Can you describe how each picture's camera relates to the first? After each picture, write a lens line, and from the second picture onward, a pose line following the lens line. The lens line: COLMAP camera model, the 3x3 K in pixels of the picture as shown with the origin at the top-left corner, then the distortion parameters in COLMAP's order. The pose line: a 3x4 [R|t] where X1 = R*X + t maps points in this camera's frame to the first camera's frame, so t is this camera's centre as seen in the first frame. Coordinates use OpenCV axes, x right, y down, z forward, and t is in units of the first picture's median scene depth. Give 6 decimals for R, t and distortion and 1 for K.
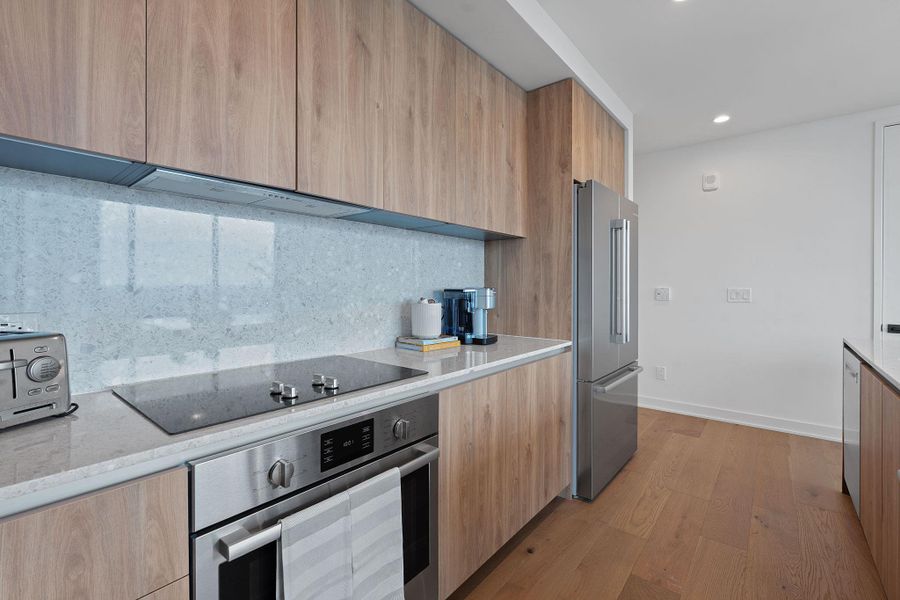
lens RADIAL K [[398.3, 0, 449.7], [0, 398.3, 291.9], [0, 0, 1]] dist [-0.001936, 0.000360]
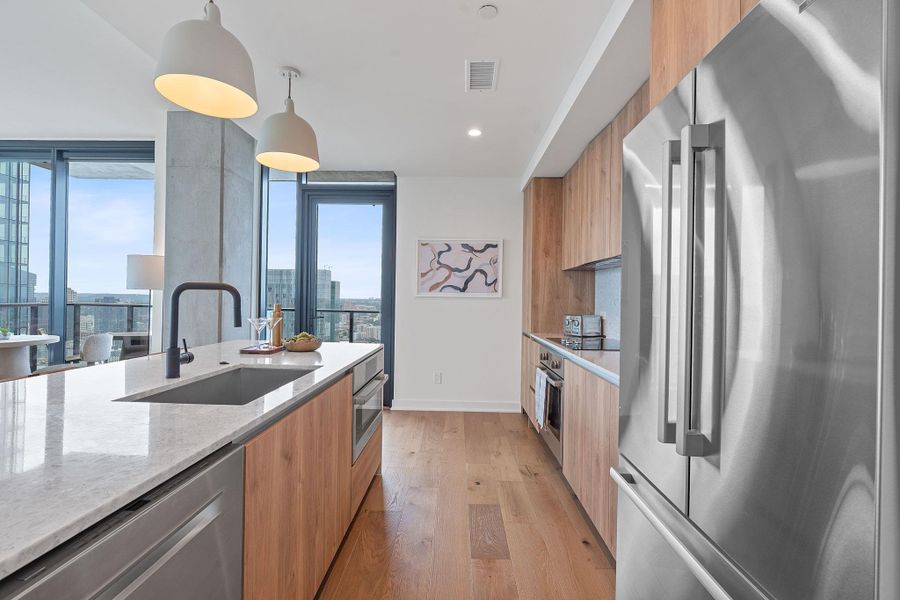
lens RADIAL K [[398.3, 0, 449.7], [0, 398.3, 291.9], [0, 0, 1]] dist [-0.001936, 0.000360]
pose [[-0.785689, -0.025177, -0.618109, 1.178047], [-0.023101, 0.999669, -0.011355, -0.023442], [0.618190, 0.005357, -0.786011, 1.607928]]
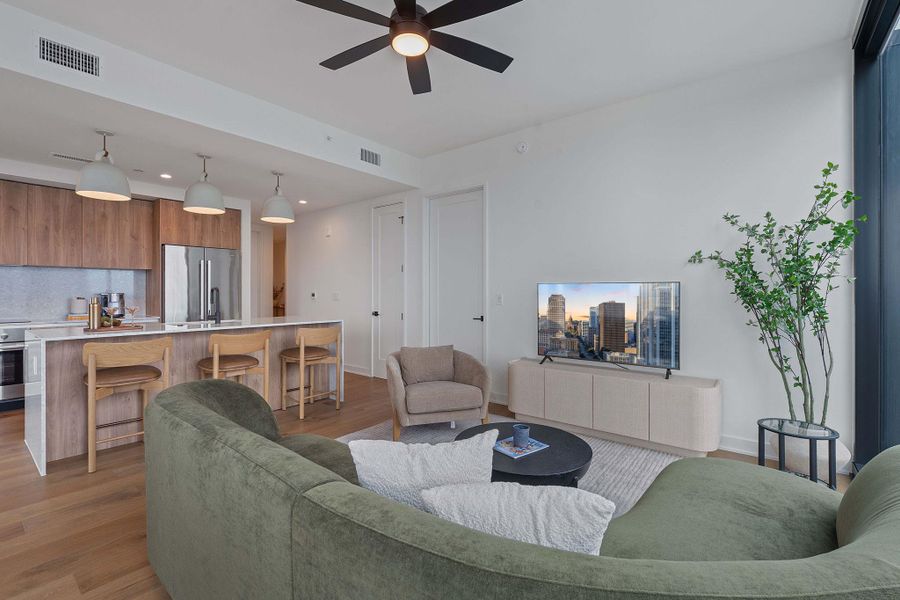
lens RADIAL K [[411.4, 0, 448.5], [0, 411.4, 292.3], [0, 0, 1]] dist [-0.000325, 0.000281]
pose [[0.999996, 0.000249, 0.002705, 2.351139], [-0.000232, 0.999979, -0.006441, 0.001492], [-0.002707, 0.006440, 0.999976, -1.601737]]
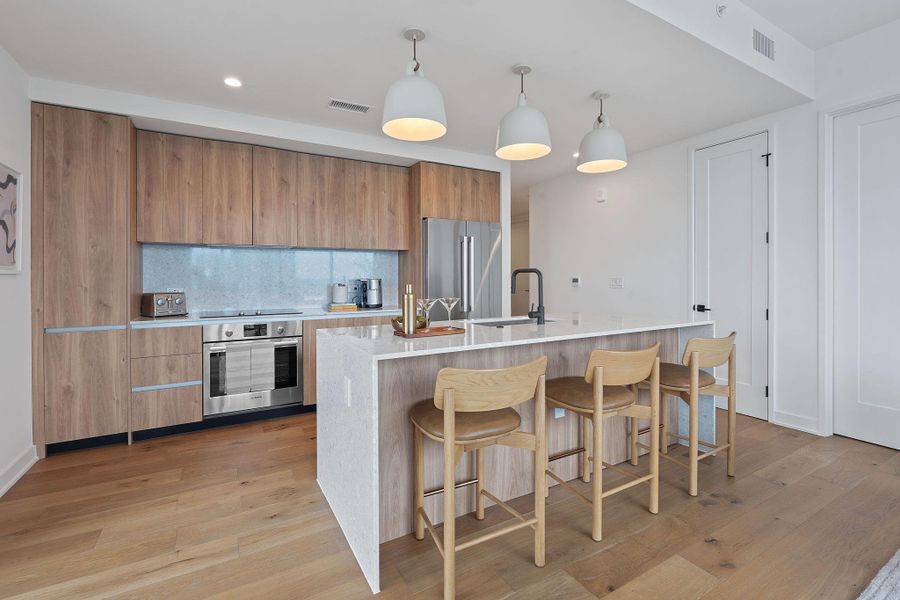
lens RADIAL K [[411.5, 0, 451.7], [0, 411.5, 278.3], [0, 0, 1]] dist [-0.000454, 0.000372]
pose [[0.938773, -0.005103, -0.344499, 1.318393], [0.002953, 0.999973, -0.006768, 0.003259], [0.344524, 0.005336, 0.938762, -0.849089]]
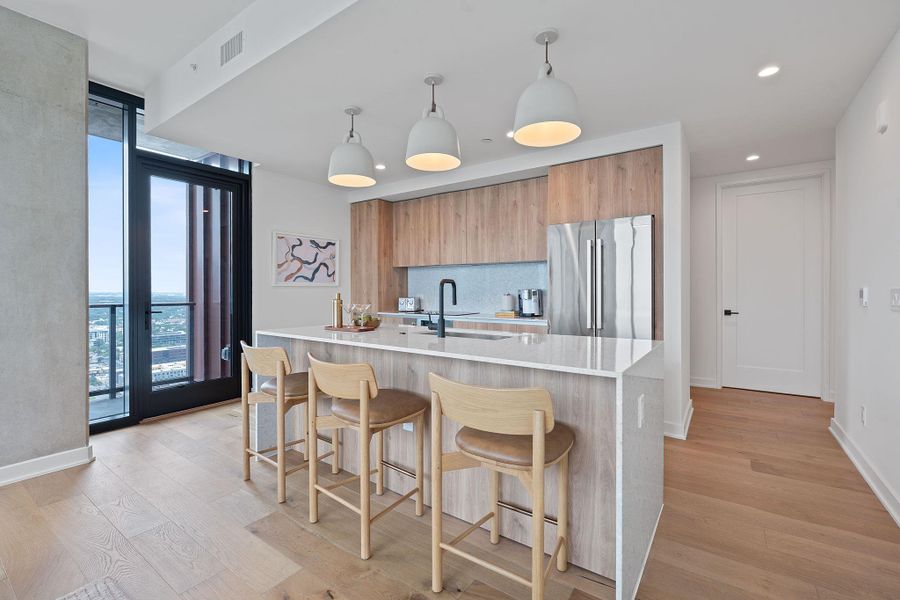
lens RADIAL K [[398.3, 0, 449.7], [0, 398.3, 291.9], [0, 0, 1]] dist [-0.001936, 0.000360]
pose [[0.071211, 0.005394, -0.997447, 2.450836], [-0.007905, 0.999957, 0.004843, -0.002633], [0.997430, 0.007540, 0.071251, 0.554787]]
